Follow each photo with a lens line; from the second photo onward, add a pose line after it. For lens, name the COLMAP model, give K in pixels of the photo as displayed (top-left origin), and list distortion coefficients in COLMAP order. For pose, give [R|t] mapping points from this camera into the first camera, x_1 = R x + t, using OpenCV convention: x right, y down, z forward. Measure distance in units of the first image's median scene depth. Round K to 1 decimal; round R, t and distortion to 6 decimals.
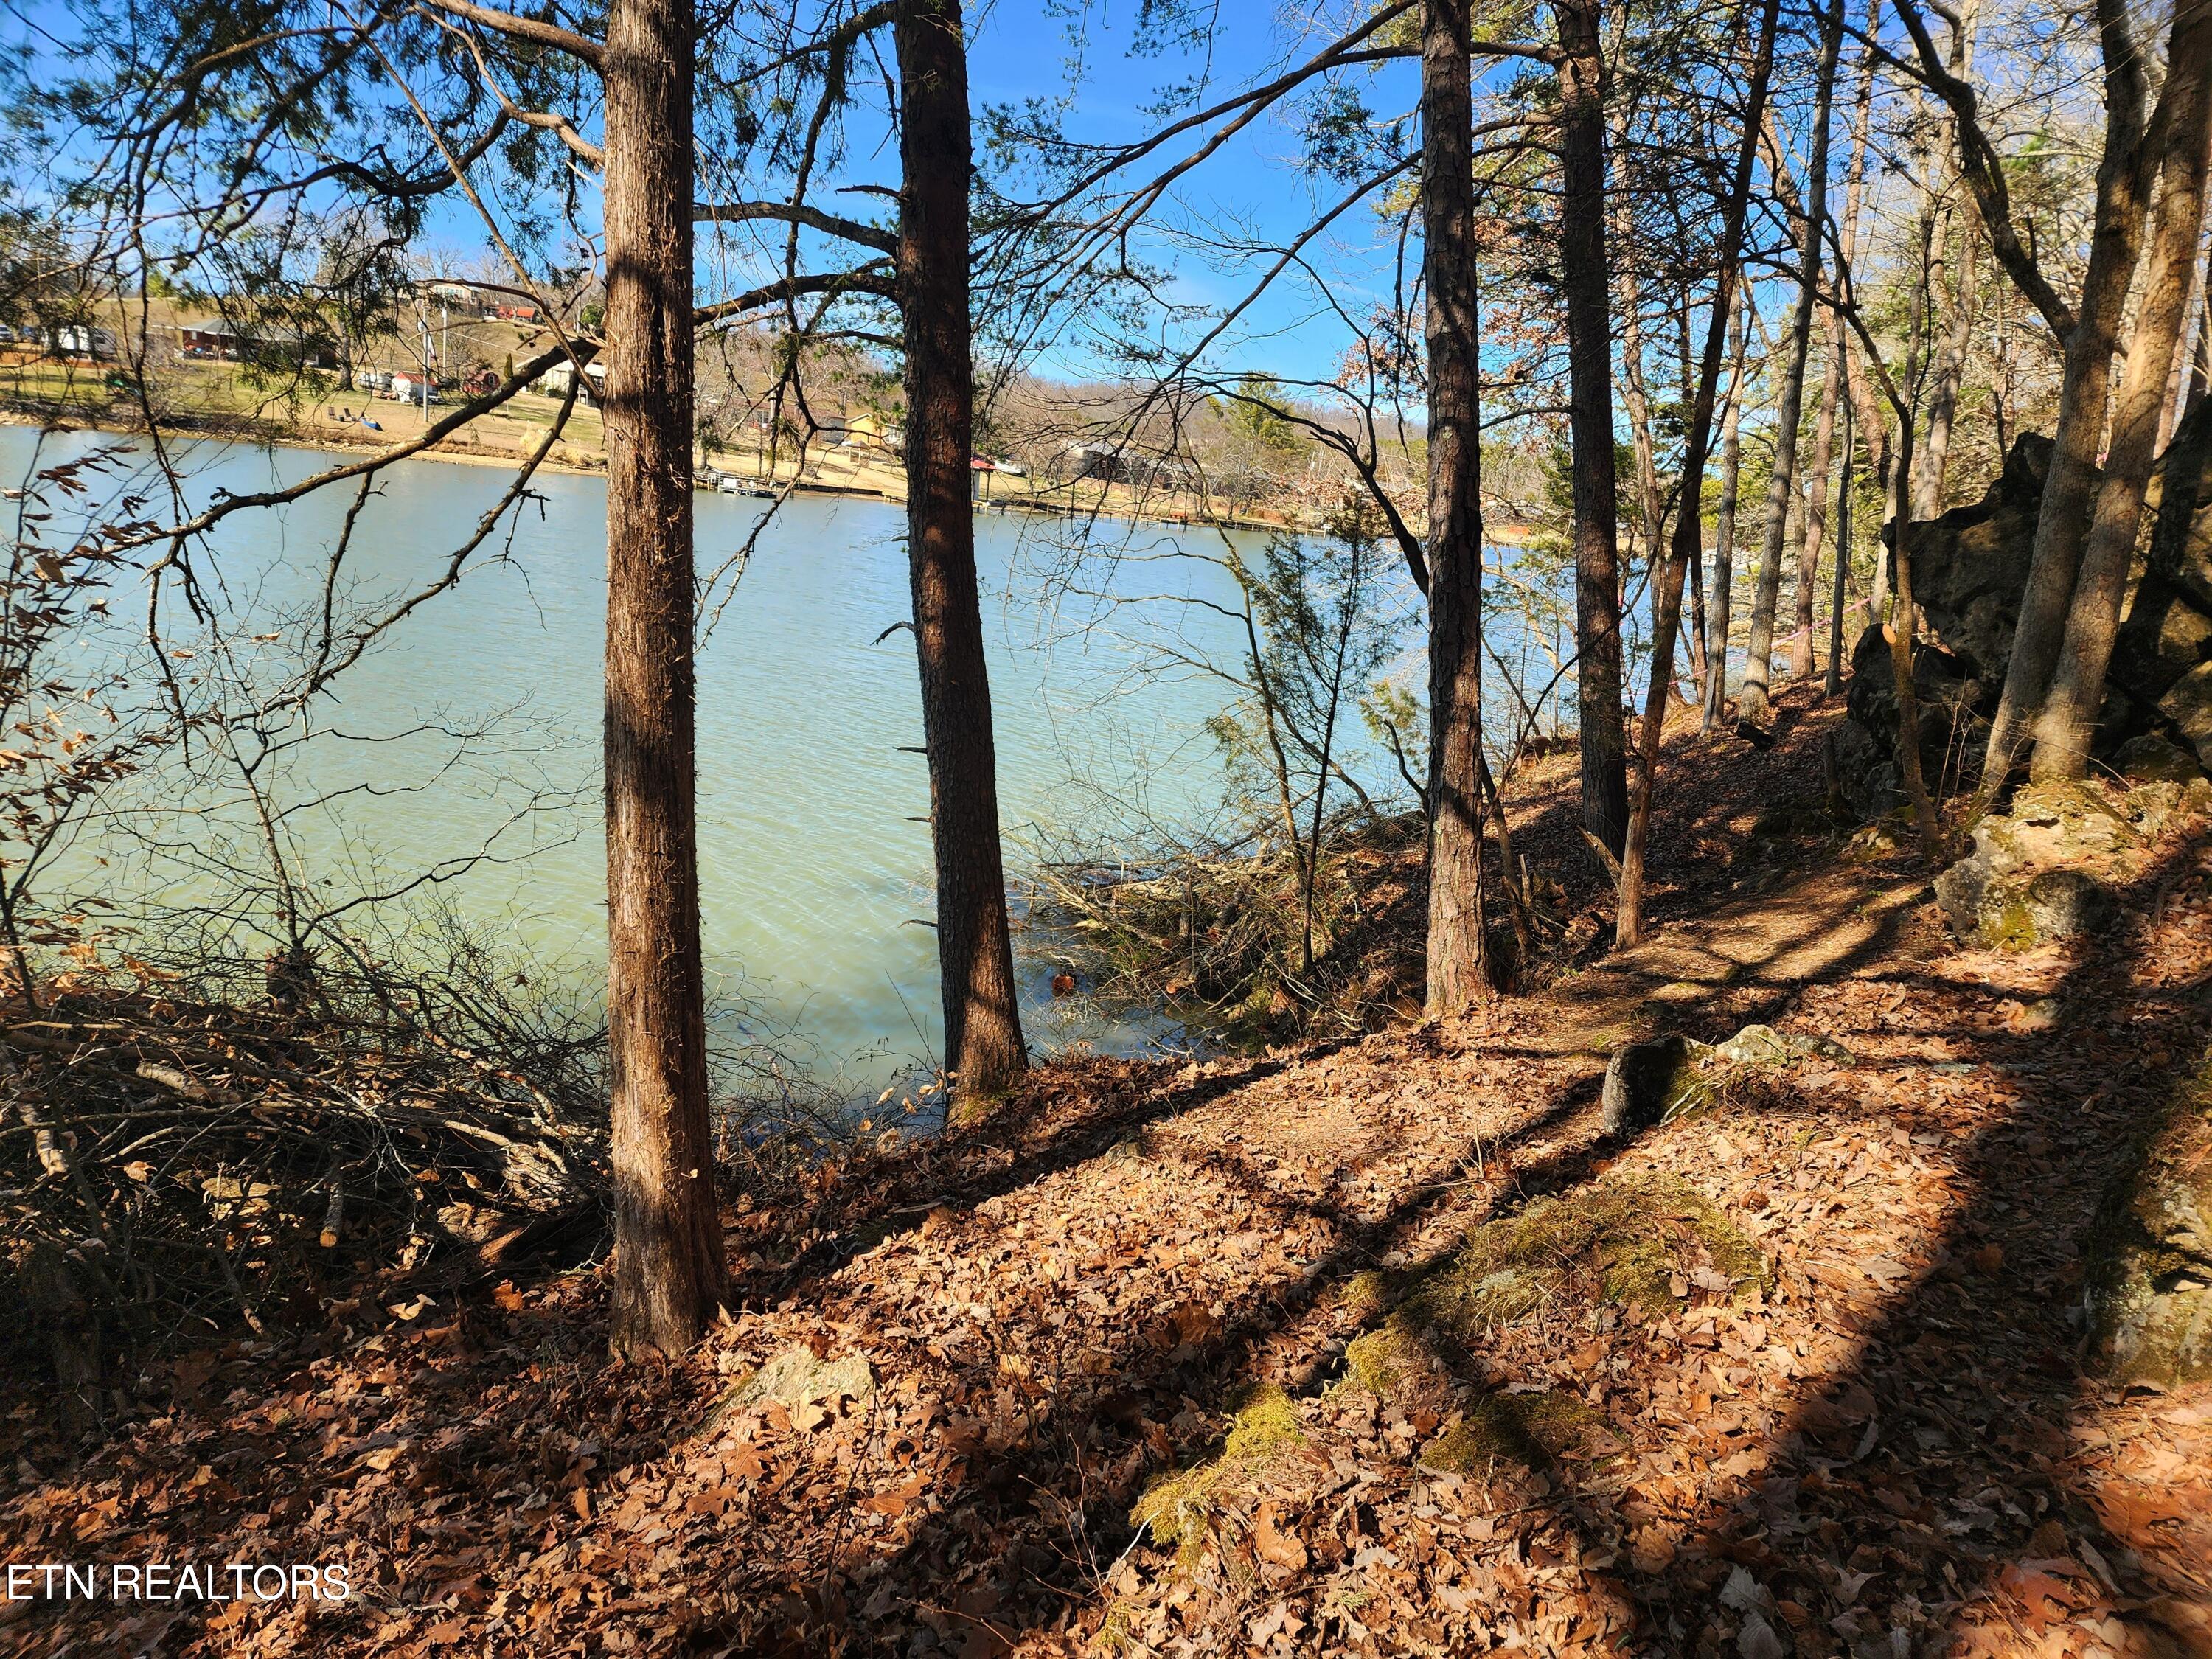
lens RADIAL K [[1480.8, 0, 1106.0], [0, 1480.8, 829.5], [0, 0, 1]] dist [0.079029, -0.067591]
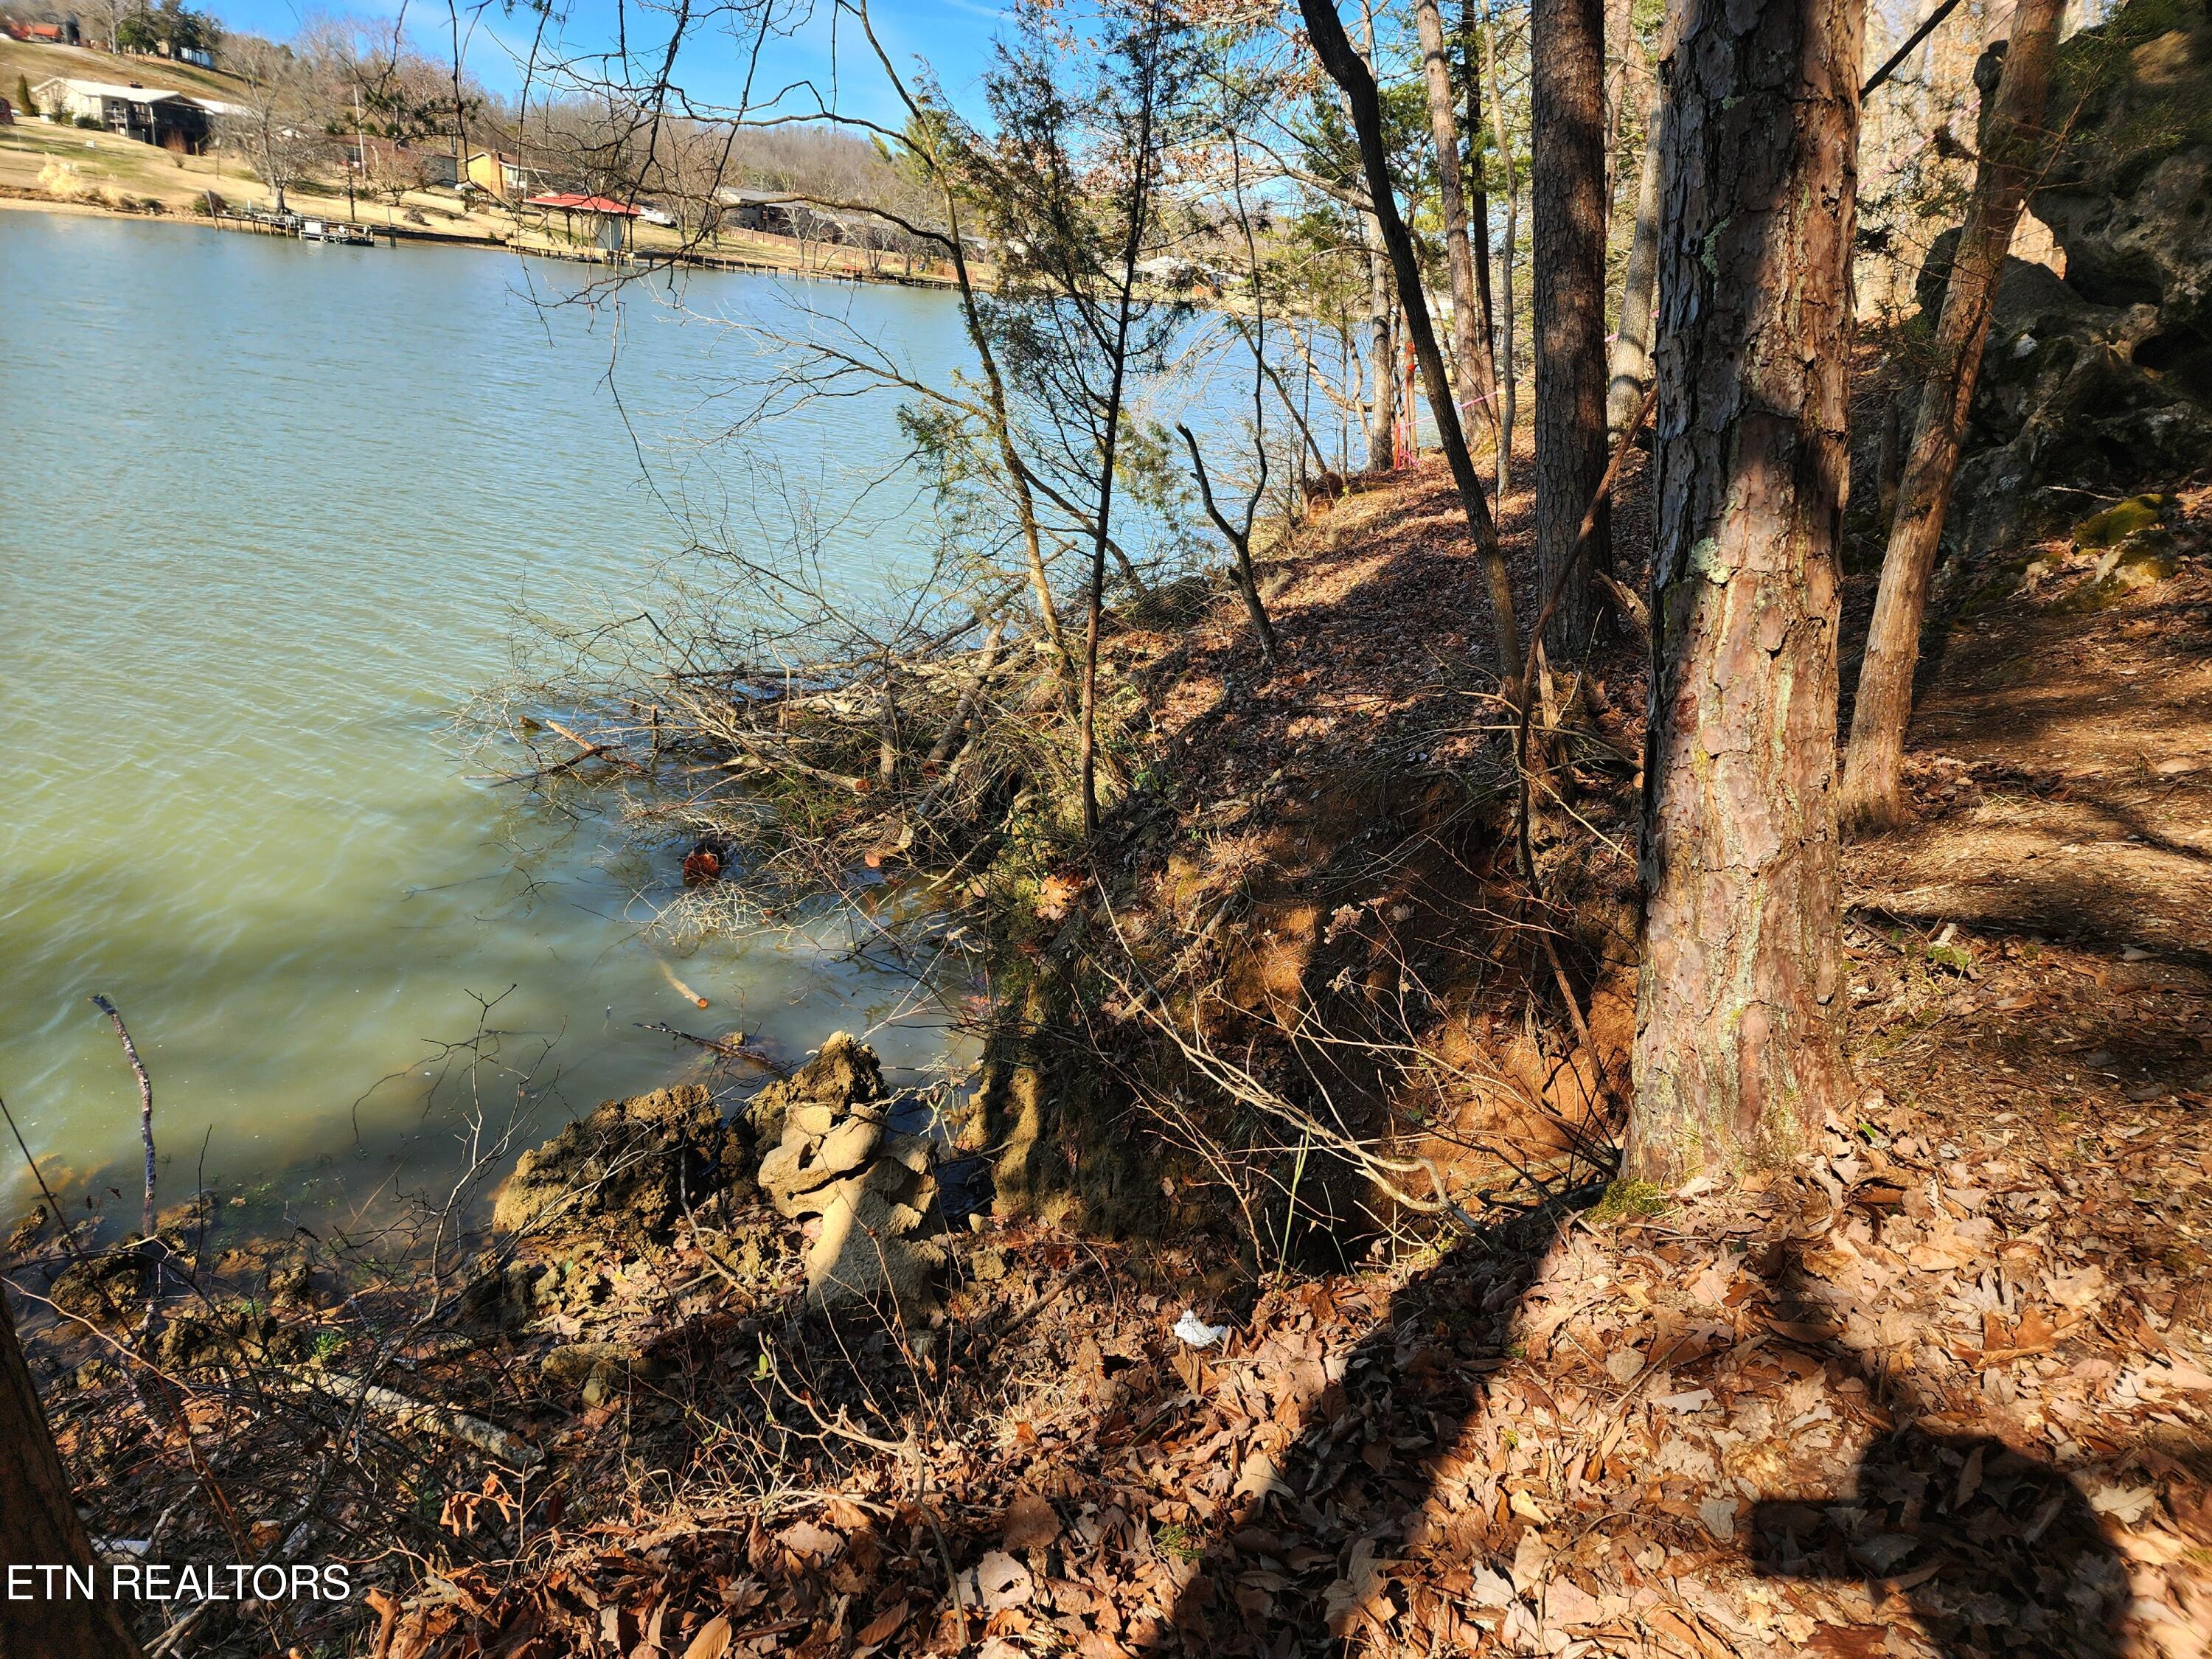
lens RADIAL K [[1480.8, 0, 1106.0], [0, 1480.8, 829.5], [0, 0, 1]] dist [0.079029, -0.067591]
pose [[0.979009, -0.077819, 0.188378, 0.019949], [0.049707, 0.987495, 0.149607, 0.000006], [-0.197665, -0.137102, 0.970635, 0.305430]]
